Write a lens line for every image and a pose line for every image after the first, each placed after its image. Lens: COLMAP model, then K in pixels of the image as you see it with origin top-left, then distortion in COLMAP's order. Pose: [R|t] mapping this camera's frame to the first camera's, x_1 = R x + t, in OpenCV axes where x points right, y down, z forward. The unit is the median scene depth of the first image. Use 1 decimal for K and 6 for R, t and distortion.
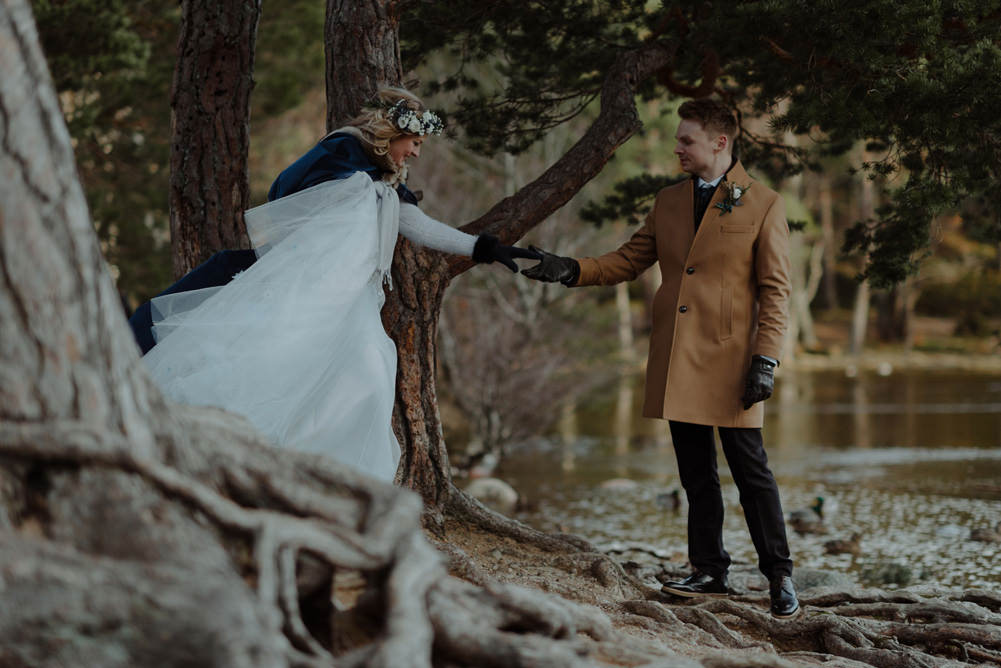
lens RADIAL K [[2505.6, 0, 501.8], [0, 2505.6, 337.8], [0, 0, 1]] dist [0.126596, 0.000000]
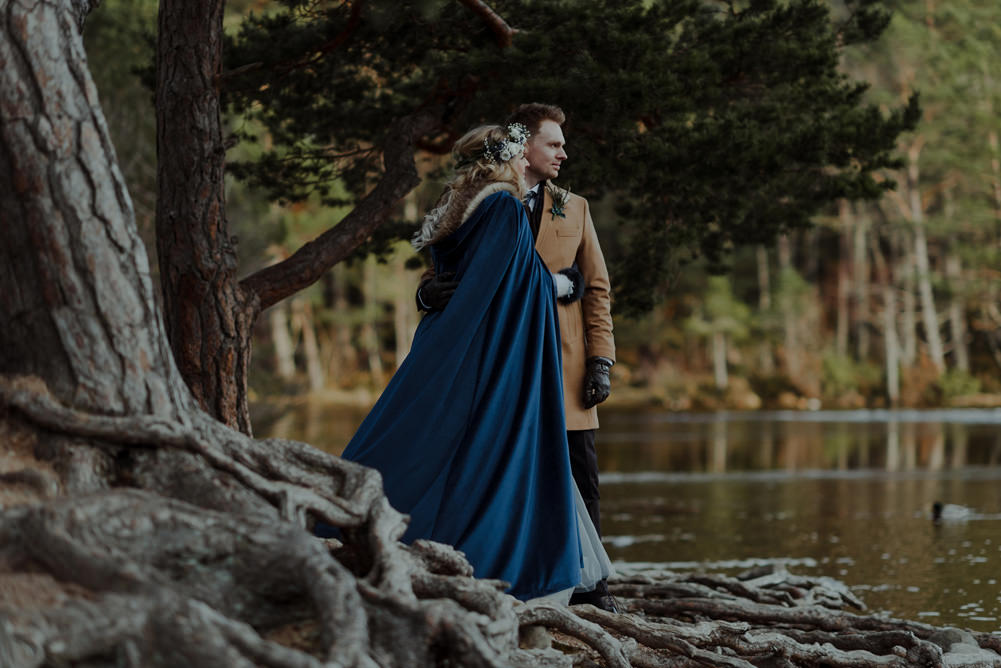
lens RADIAL K [[2505.6, 0, 499.5], [0, 2505.6, 331.6], [0, 0, 1]] dist [0.126596, 0.000000]
pose [[0.988255, -0.000014, 0.152815, -0.185209], [0.002554, 0.999862, -0.016427, 0.010798], [-0.152794, 0.016624, 0.988118, -0.348908]]
